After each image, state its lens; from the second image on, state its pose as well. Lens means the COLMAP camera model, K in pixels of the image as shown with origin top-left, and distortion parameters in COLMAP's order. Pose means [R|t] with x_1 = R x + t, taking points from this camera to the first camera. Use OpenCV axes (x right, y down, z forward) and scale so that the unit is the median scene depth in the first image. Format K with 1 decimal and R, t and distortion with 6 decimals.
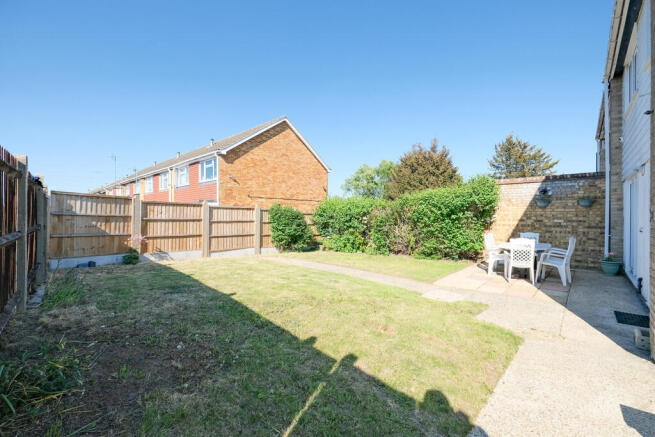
lens RADIAL K [[282.2, 0, 330.4], [0, 282.2, 215.9], [0, 0, 1]] dist [0.001432, 0.000121]
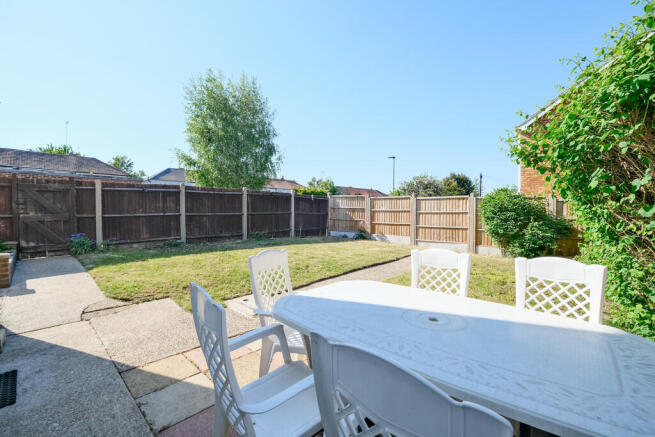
lens RADIAL K [[282.2, 0, 332.4], [0, 282.2, 216.6], [0, 0, 1]] dist [0.001432, 0.000121]
pose [[-0.011355, 0.008653, -0.999898, 0.707922], [0.001893, 0.999961, 0.008632, 0.026708], [0.999934, -0.001795, -0.011370, 0.738978]]
